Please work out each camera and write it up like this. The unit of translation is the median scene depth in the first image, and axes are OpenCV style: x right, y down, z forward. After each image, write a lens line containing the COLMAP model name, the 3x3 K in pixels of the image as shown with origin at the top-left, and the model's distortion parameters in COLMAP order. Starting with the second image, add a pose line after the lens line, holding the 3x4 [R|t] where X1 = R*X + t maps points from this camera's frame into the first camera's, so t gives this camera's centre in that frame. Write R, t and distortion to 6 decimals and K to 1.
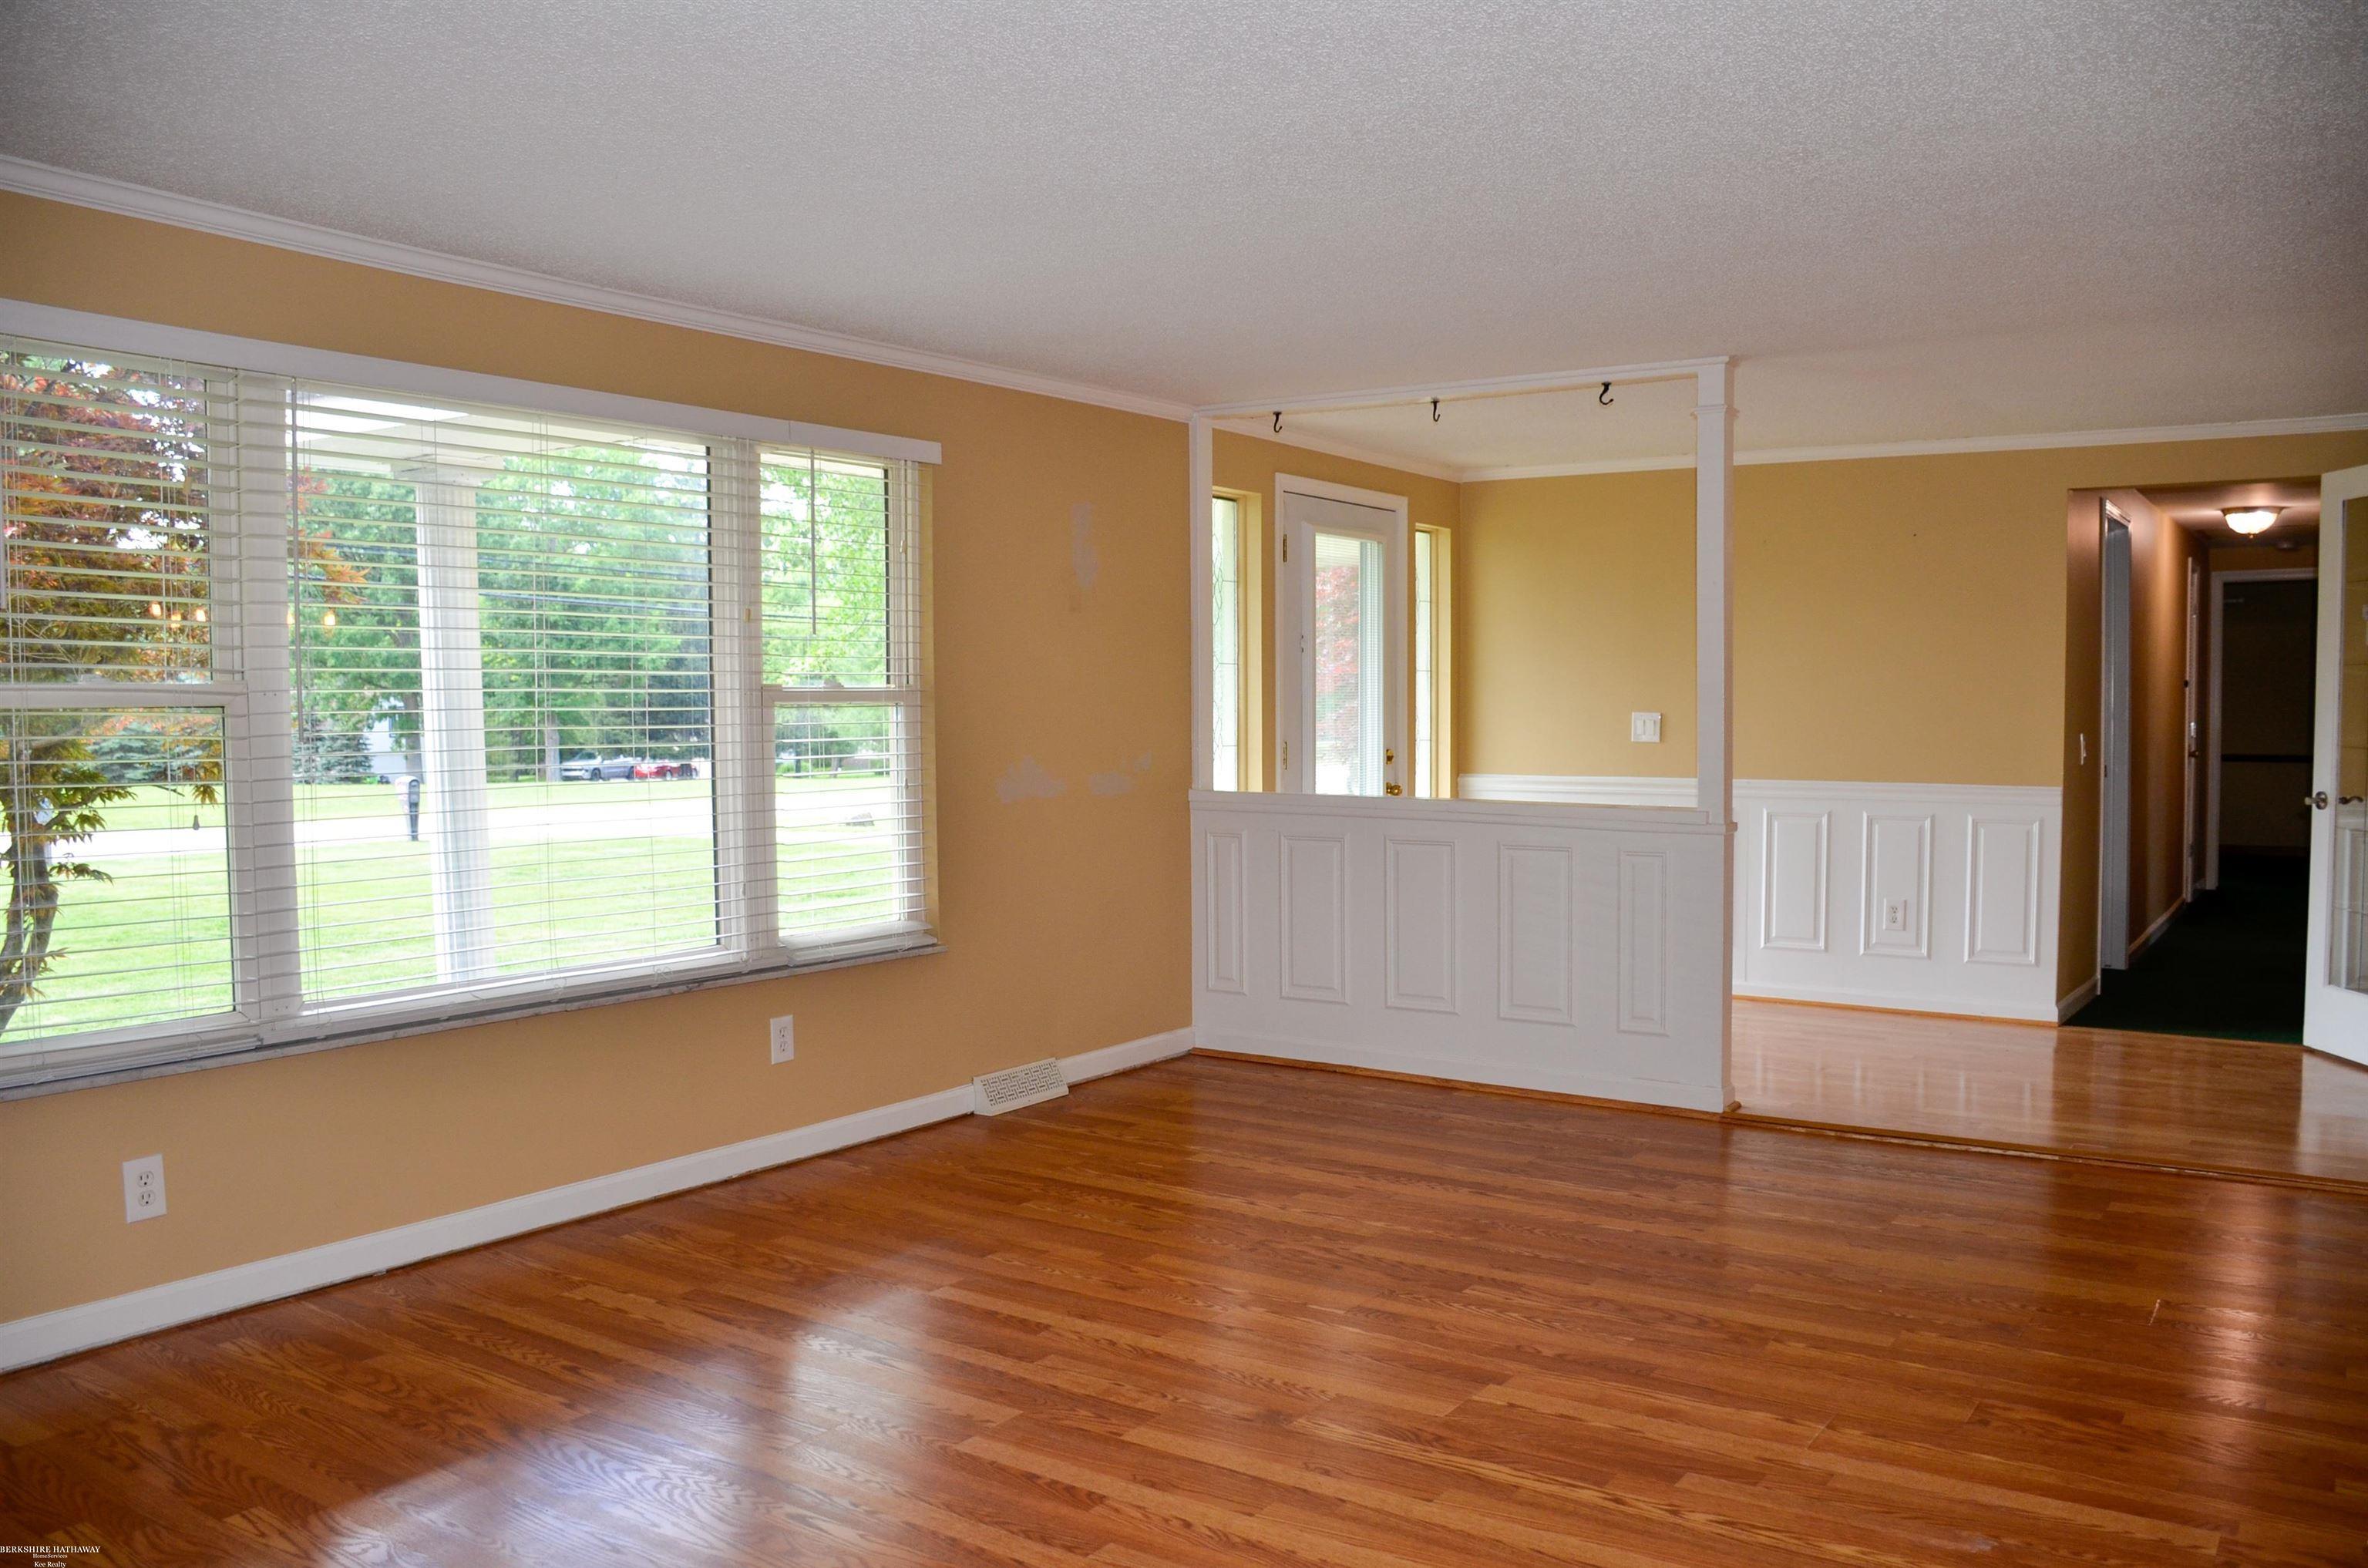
lens RADIAL K [[1842.8, 0, 1187.1], [0, 1842.8, 795.6], [0, 0, 1]] dist [-0.102048, 0.051215]
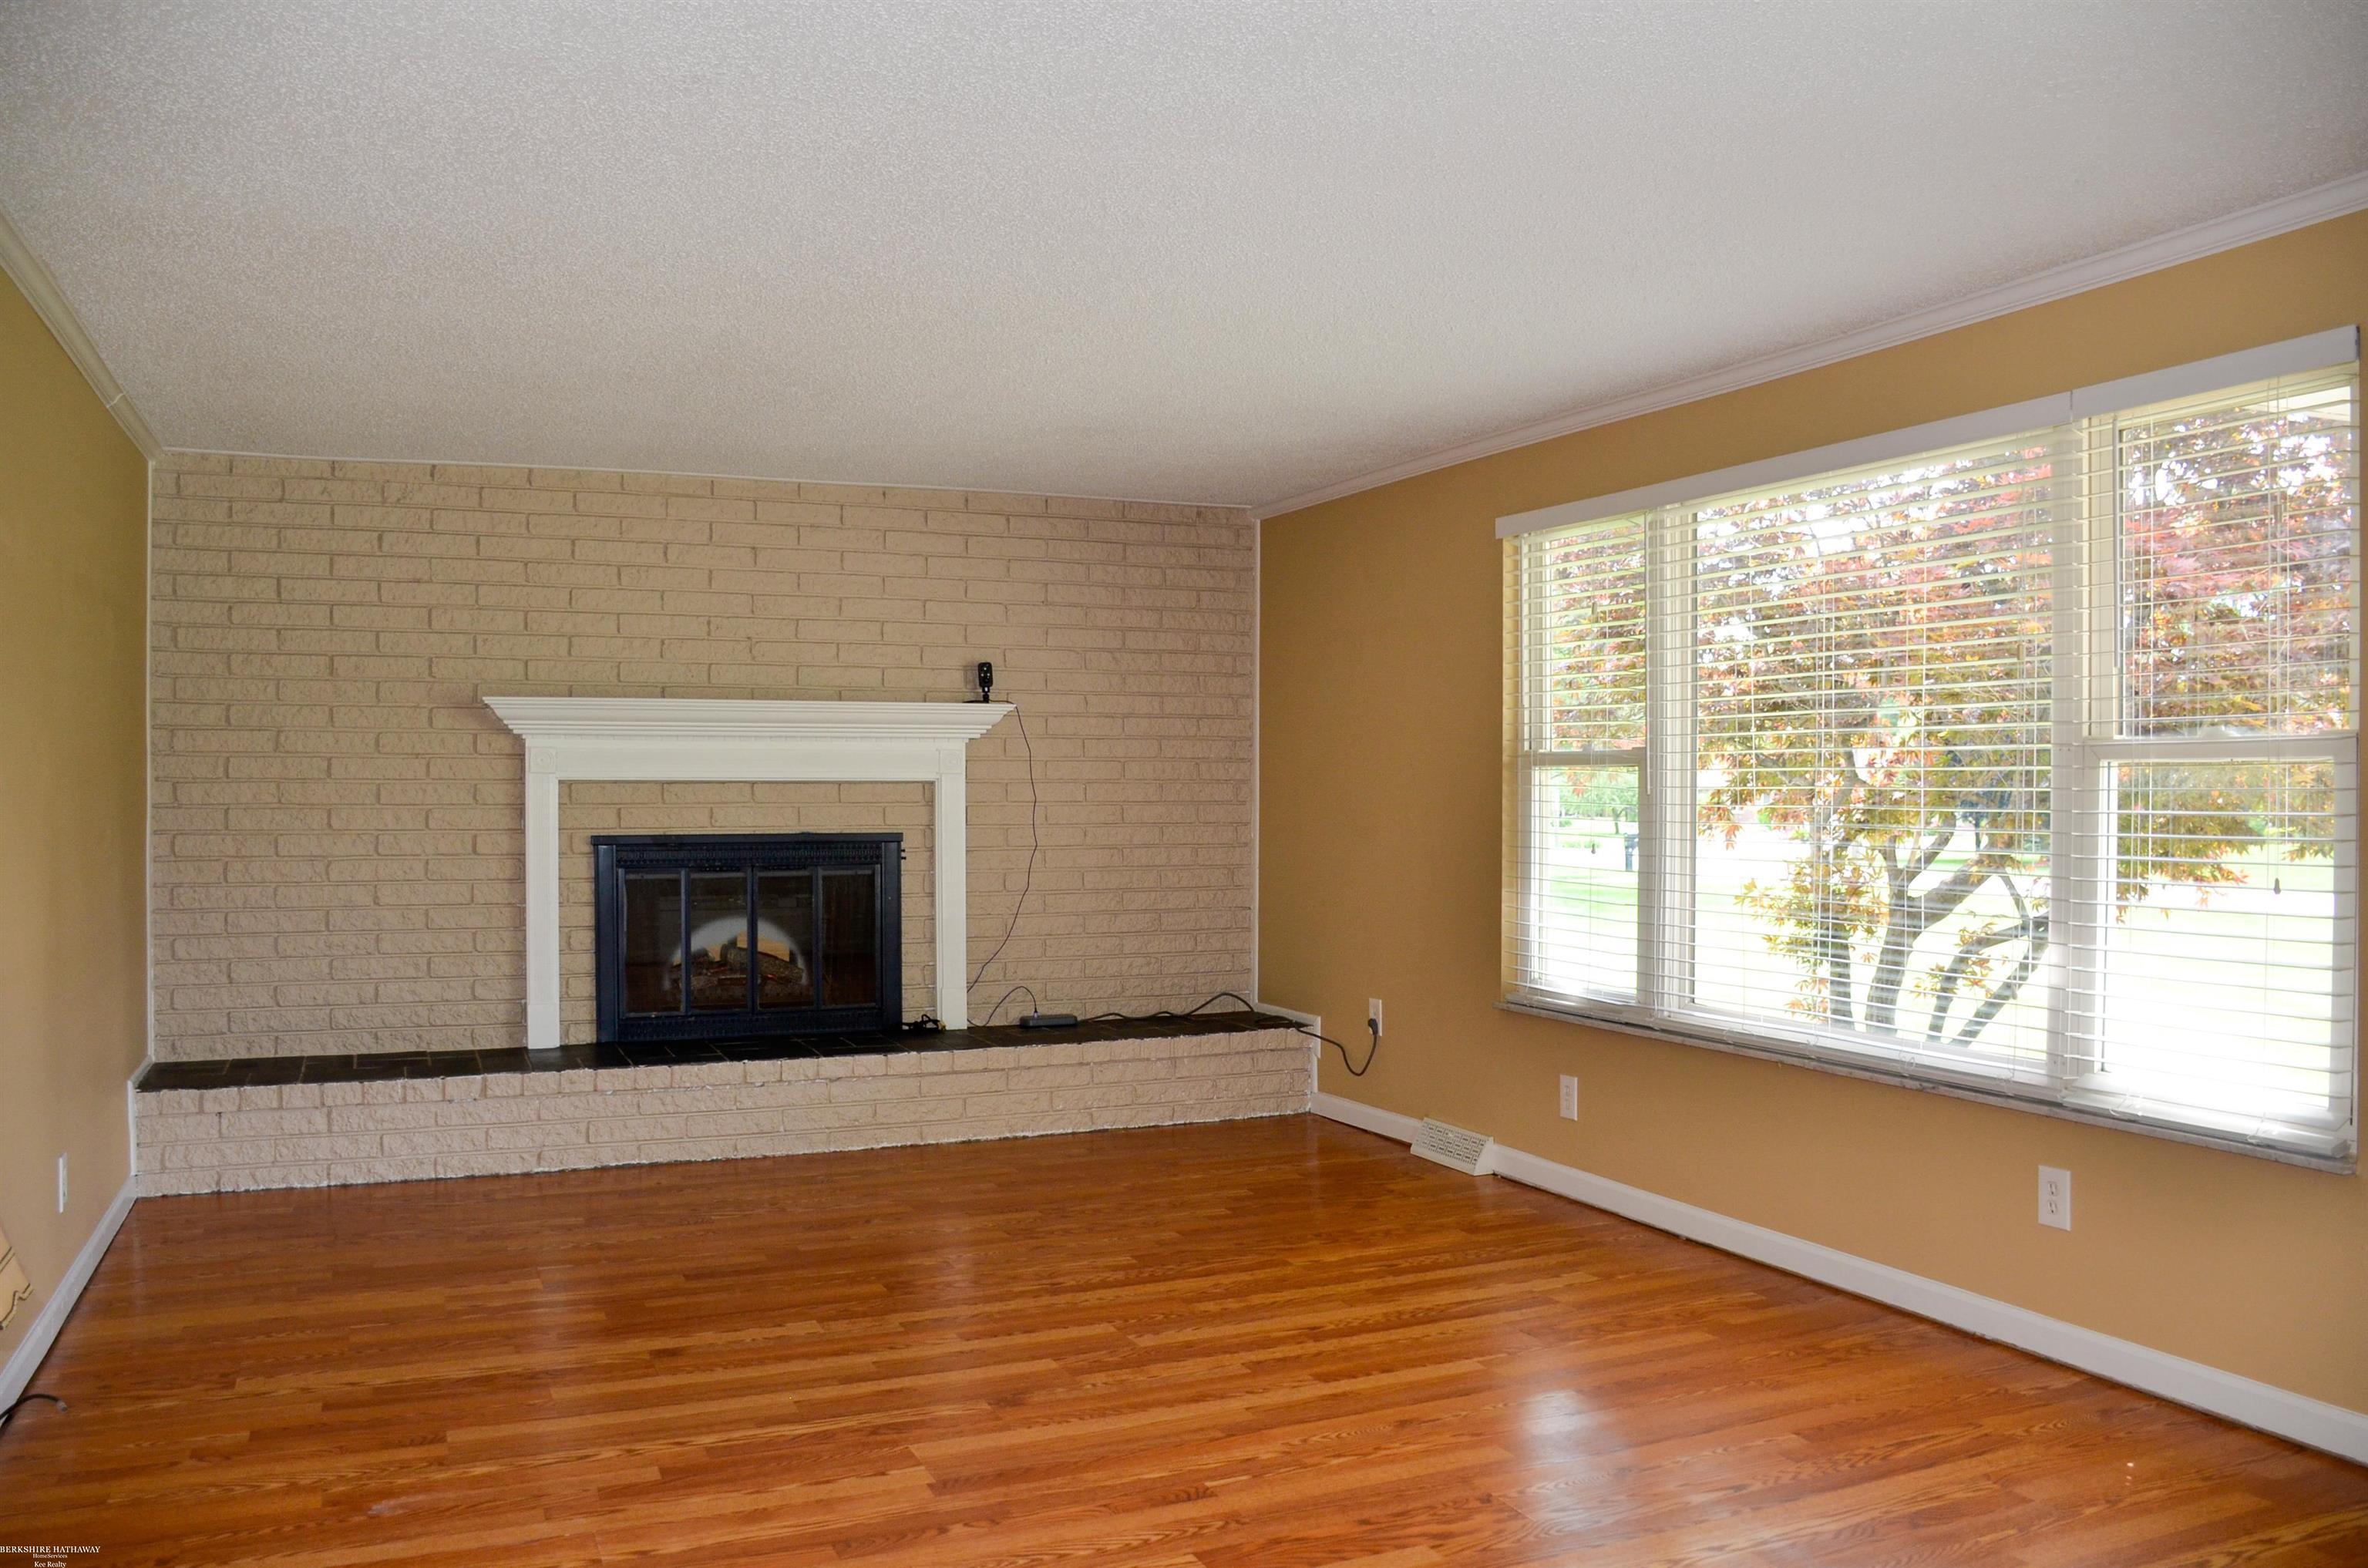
lens RADIAL K [[1842.8, 0, 1189.5], [0, 1842.8, 783.1], [0, 0, 1]] dist [-0.102048, 0.051215]
pose [[-0.522145, 0.005619, -0.852838, 0.854368], [-0.035798, 0.998953, 0.028499, -0.069156], [0.852105, 0.045411, -0.521397, 1.503030]]
